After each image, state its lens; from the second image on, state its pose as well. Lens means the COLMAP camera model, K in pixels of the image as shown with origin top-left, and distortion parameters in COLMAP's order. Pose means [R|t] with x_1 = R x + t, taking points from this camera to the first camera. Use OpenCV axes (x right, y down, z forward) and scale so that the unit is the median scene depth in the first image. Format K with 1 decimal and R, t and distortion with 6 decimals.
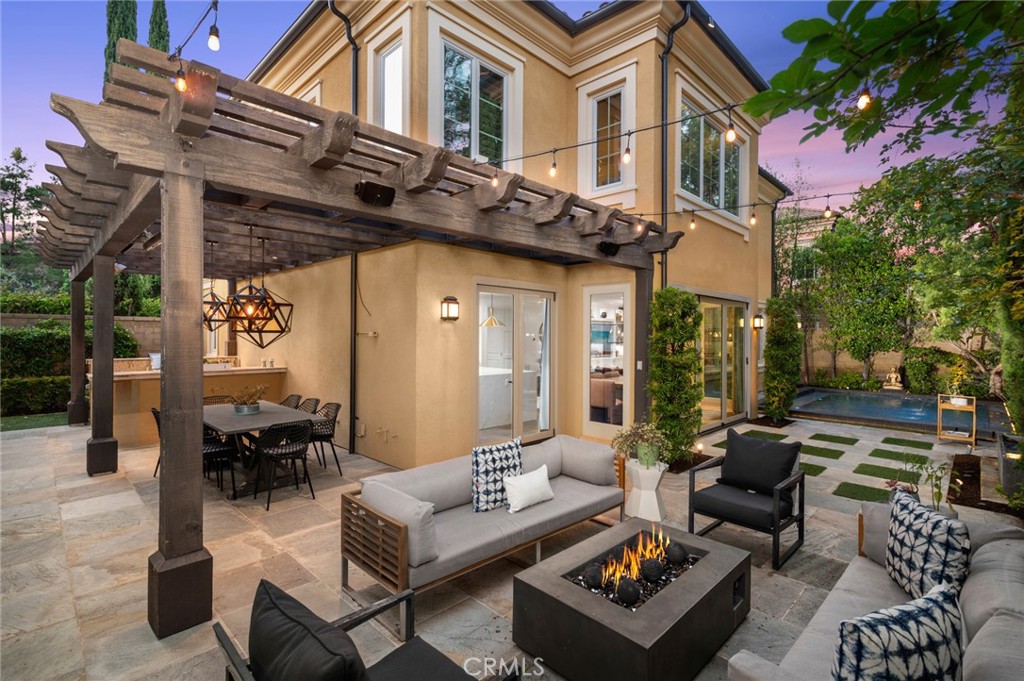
lens RADIAL K [[474.9, 0, 511.3], [0, 474.9, 332.0], [0, 0, 1]] dist [0.011792, -0.000826]
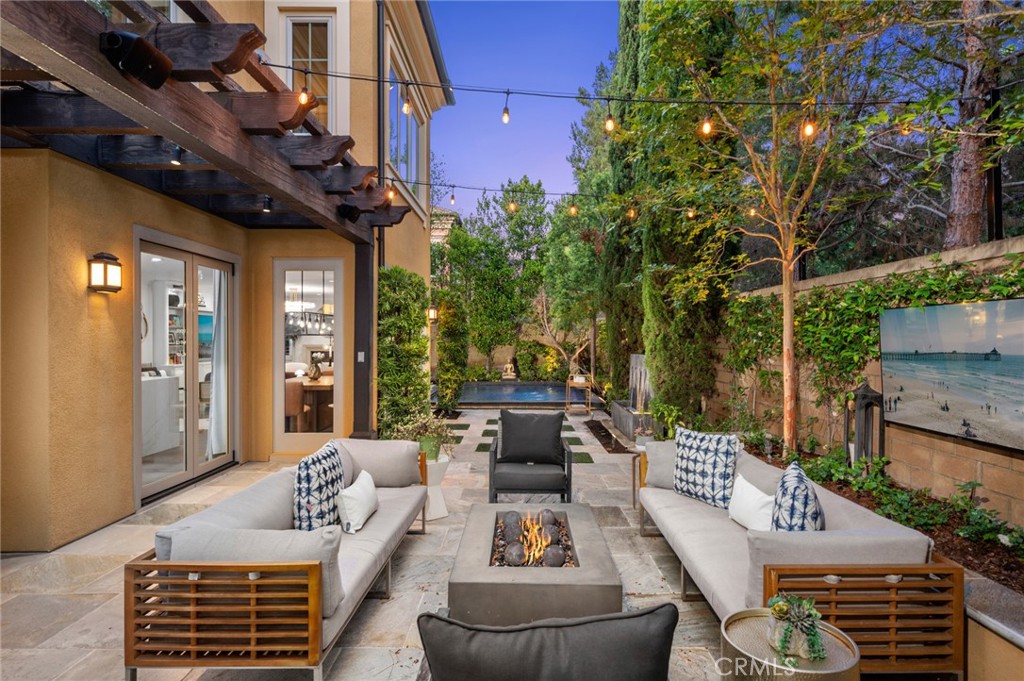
lens RADIAL K [[574.7, 0, 512.3], [0, 574.7, 344.1], [0, 0, 1]] dist [-0.000206, 0.000679]
pose [[0.705231, -0.013570, 0.708848, -0.291842], [0.002893, 0.999864, 0.016263, 0.033916], [-0.708972, -0.009419, 0.705174, 0.093775]]
